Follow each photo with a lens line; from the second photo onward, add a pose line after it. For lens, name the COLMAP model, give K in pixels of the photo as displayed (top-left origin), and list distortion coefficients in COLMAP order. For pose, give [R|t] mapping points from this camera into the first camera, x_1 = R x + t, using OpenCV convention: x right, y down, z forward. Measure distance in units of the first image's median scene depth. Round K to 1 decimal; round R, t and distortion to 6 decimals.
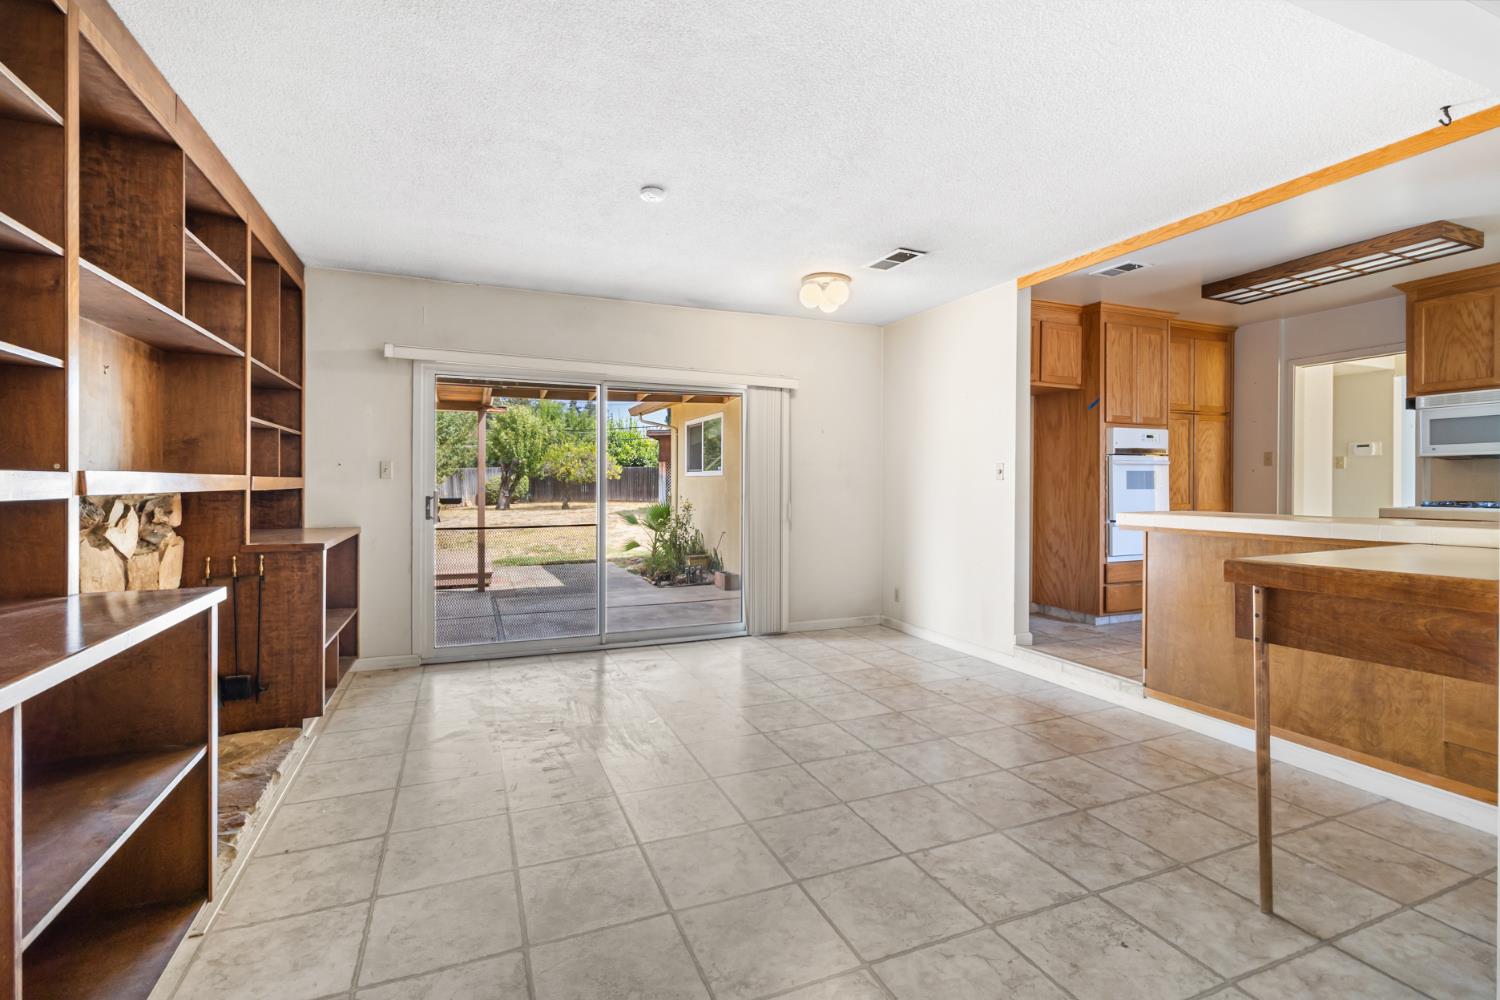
lens RADIAL K [[689.2, 0, 756.4], [0, 689.2, 480.7], [0, 0, 1]] dist [-0.000015, -0.000068]
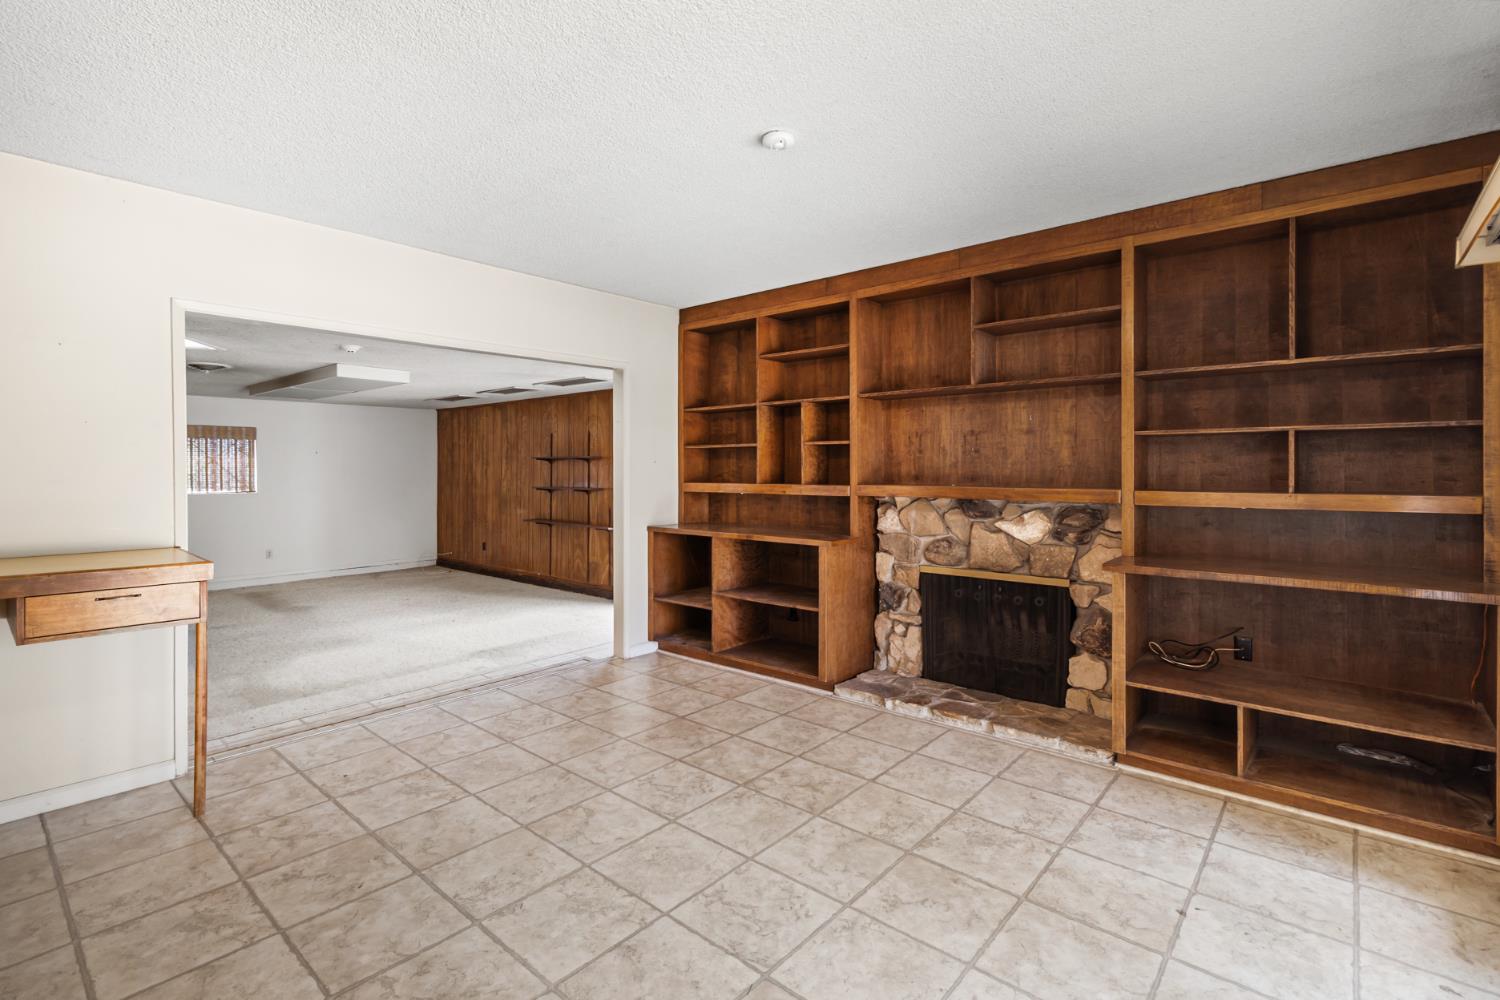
lens RADIAL K [[697.6, 0, 748.9], [0, 697.6, 467.4], [0, 0, 1]] dist [-0.001616, -0.000169]
pose [[-0.898490, -0.001961, -0.438990, 0.249387], [0.000432, 0.999986, -0.005352, -0.038342], [0.438994, -0.004998, -0.898476, 1.840599]]
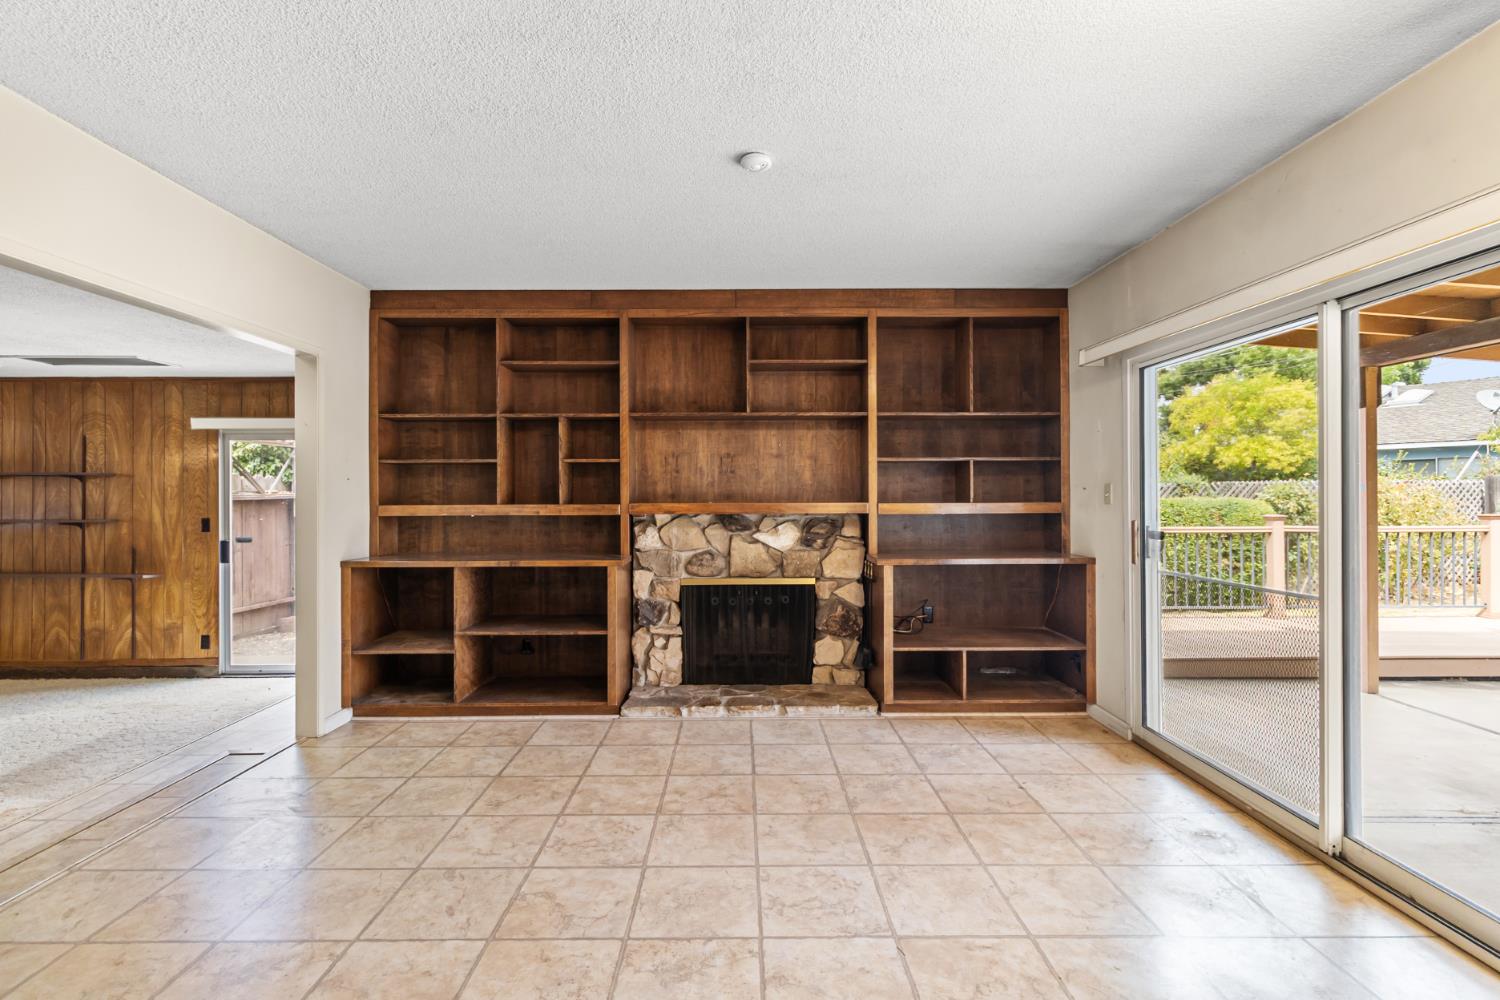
lens RADIAL K [[697.0, 0, 743.9], [0, 697.0, 489.1], [0, 0, 1]] dist [-0.001814, 0.000028]
pose [[-0.384955, -0.009416, -0.922887, 0.663309], [0.005587, 0.999906, -0.012532, -0.019601], [0.922918, -0.009980, -0.384867, 1.407487]]
